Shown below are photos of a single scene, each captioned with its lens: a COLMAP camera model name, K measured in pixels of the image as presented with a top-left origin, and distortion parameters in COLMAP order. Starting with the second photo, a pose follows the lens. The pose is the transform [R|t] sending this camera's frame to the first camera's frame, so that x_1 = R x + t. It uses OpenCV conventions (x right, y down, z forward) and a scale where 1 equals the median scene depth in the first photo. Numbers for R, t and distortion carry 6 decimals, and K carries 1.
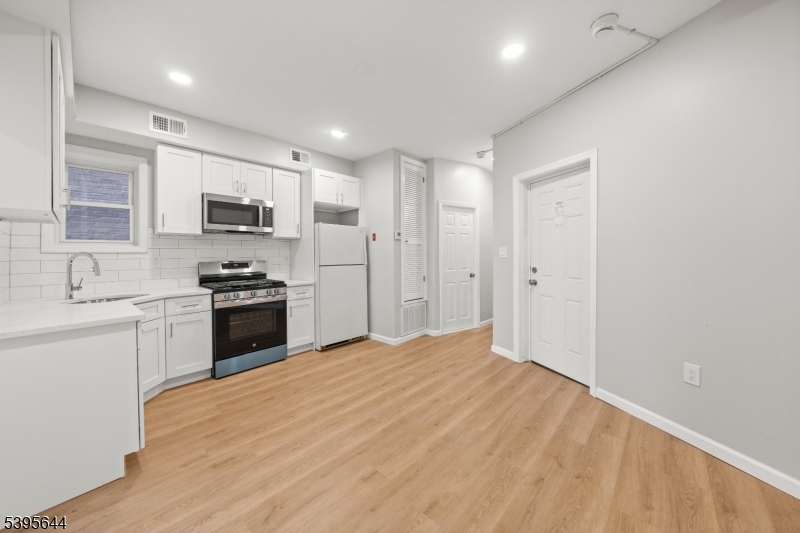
lens RADIAL K [[291.1, 0, 399.6], [0, 291.1, 255.6], [0, 0, 1]] dist [-0.000321, -0.000042]
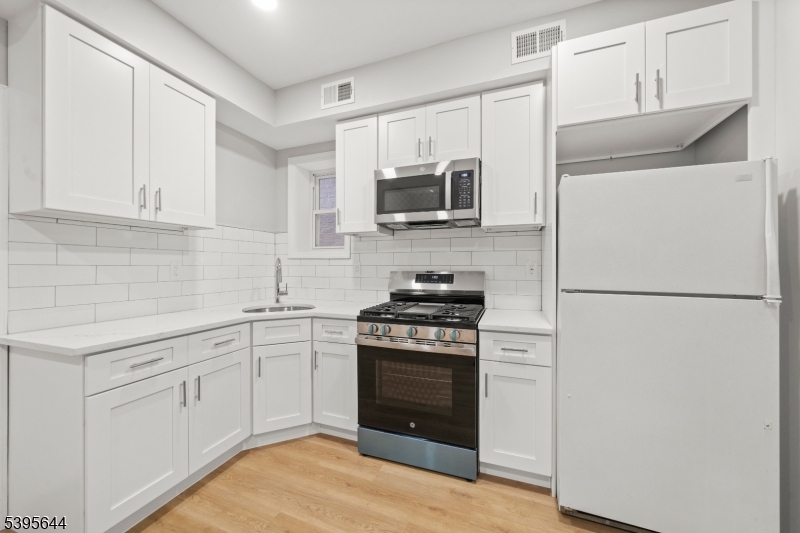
lens RADIAL K [[303.4, 0, 395.0], [0, 303.4, 265.2], [0, 0, 1]] dist [-0.001162, -0.000032]
pose [[0.362926, 0.013980, -0.931713, 0.023244], [-0.007874, 0.999898, 0.011936, -0.001703], [0.931785, 0.003004, 0.362999, 0.966931]]
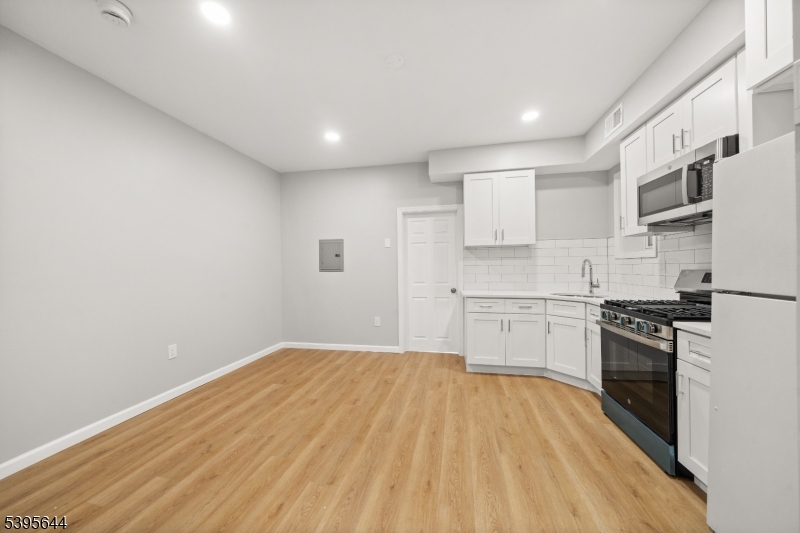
lens RADIAL K [[277.2, 0, 395.6], [0, 277.2, 267.9], [0, 0, 1]] dist [-0.001456, -0.000067]
pose [[-0.862075, 0.025505, -0.506138, 0.308068], [0.022521, 0.999674, 0.012016, -0.005964], [0.506279, -0.001040, -0.862369, 1.607679]]
